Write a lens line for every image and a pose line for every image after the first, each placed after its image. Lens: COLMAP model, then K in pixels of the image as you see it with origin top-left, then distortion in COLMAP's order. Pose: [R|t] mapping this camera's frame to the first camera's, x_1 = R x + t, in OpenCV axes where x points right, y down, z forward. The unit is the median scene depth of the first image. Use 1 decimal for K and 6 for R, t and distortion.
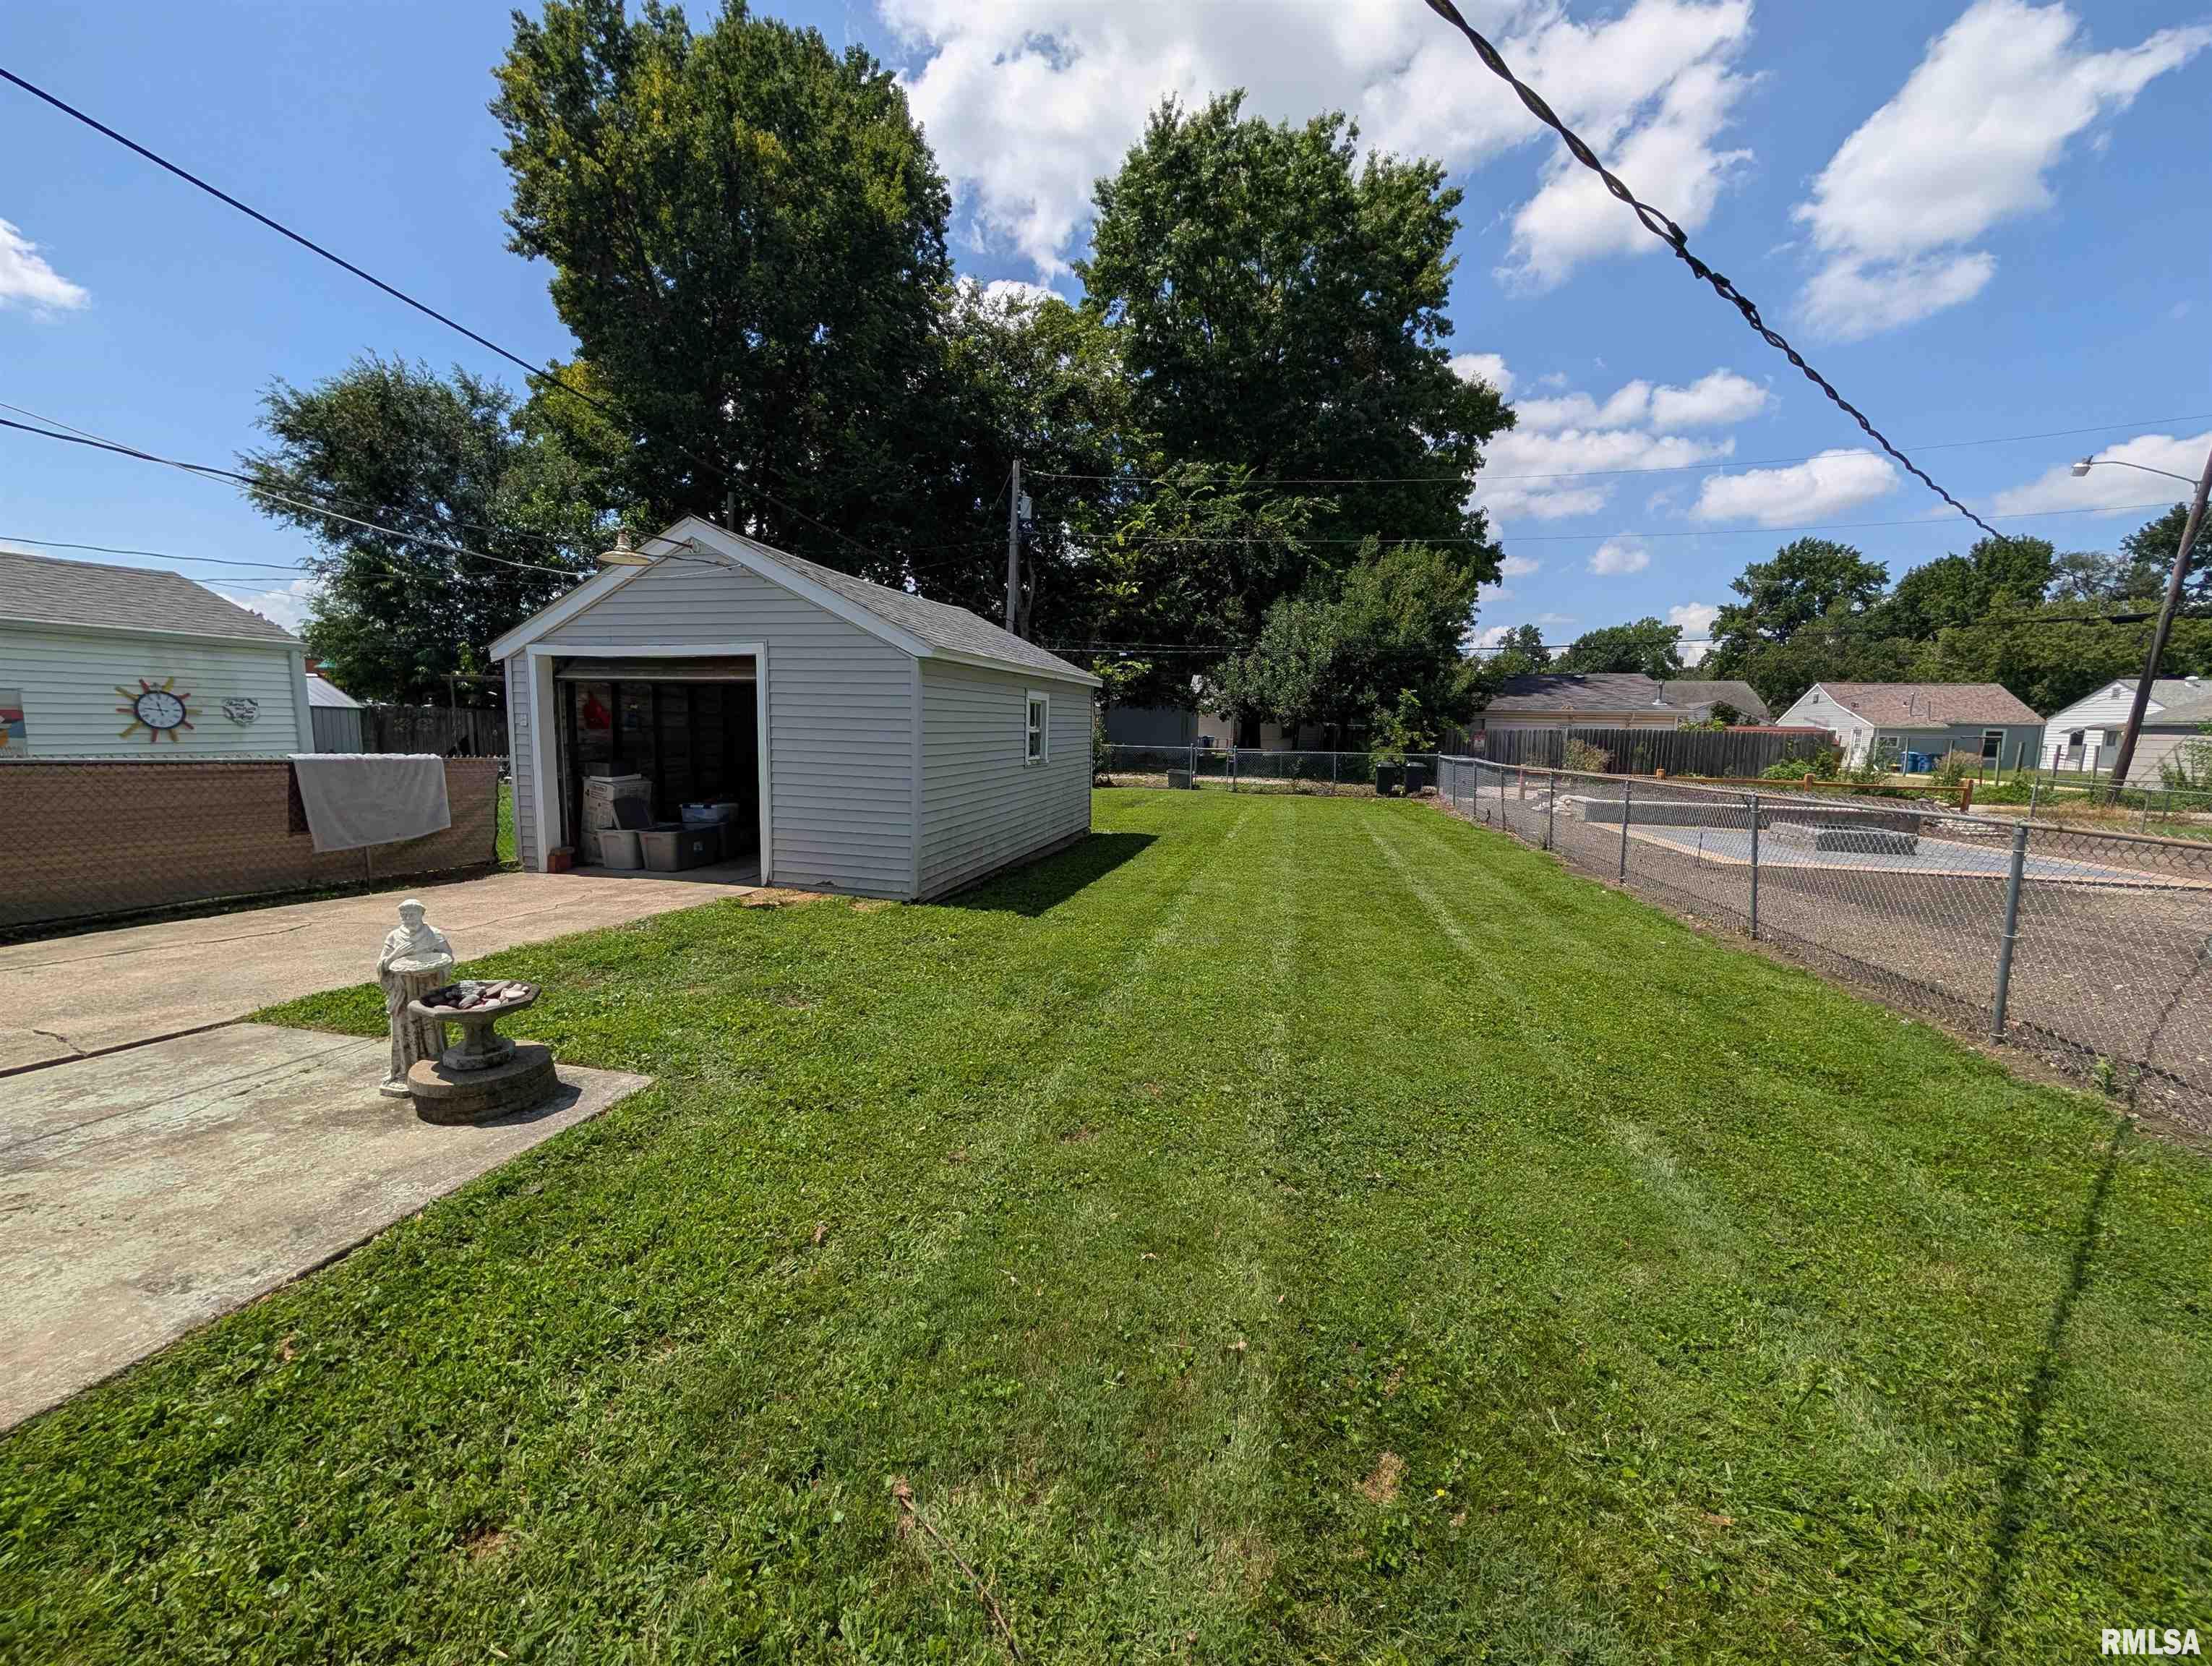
lens RADIAL K [[769.9, 0, 1106.0], [0, 769.9, 833.0], [0, 0, 1]] dist [-0.050092, 0.000017]
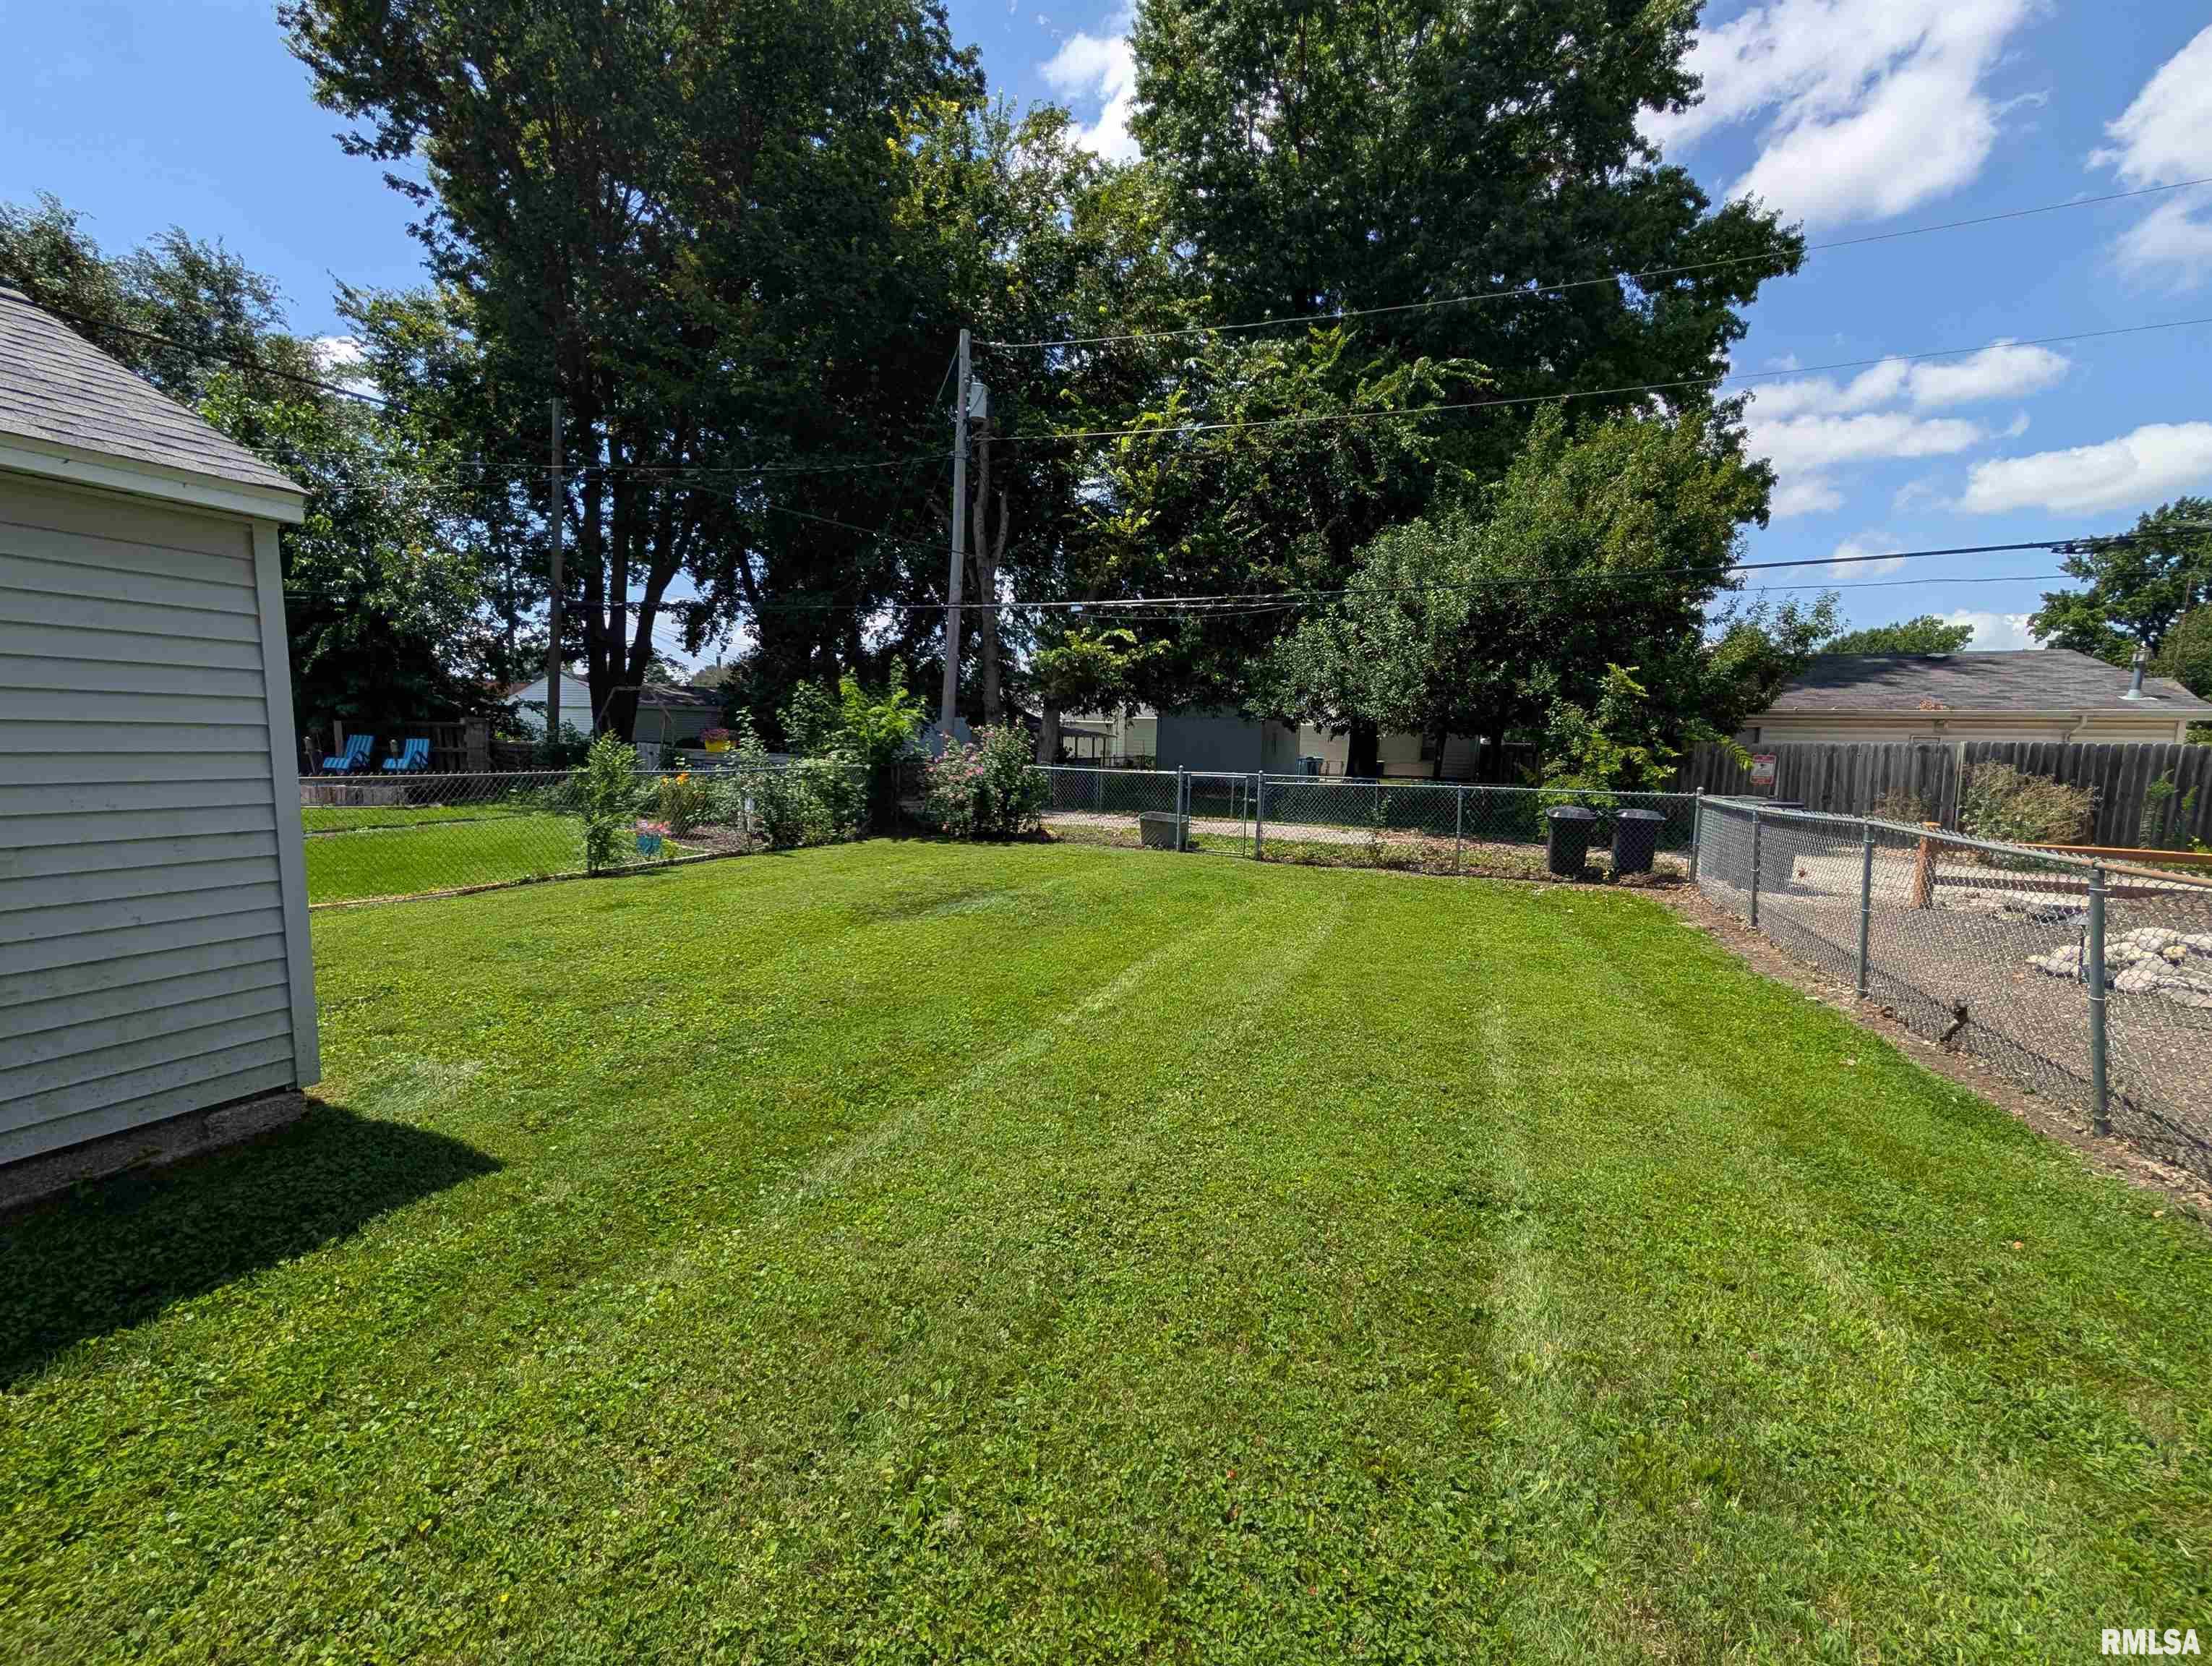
lens RADIAL K [[804.5, 0, 1106.0], [0, 804.5, 833.0], [0, 0, 1]] dist [-0.021546, -0.000145]
pose [[0.984739, 0.025643, -0.172136, 0.129459], [-0.031152, 0.999083, -0.029379, -0.041735], [0.171225, 0.034293, 0.984635, 0.359589]]
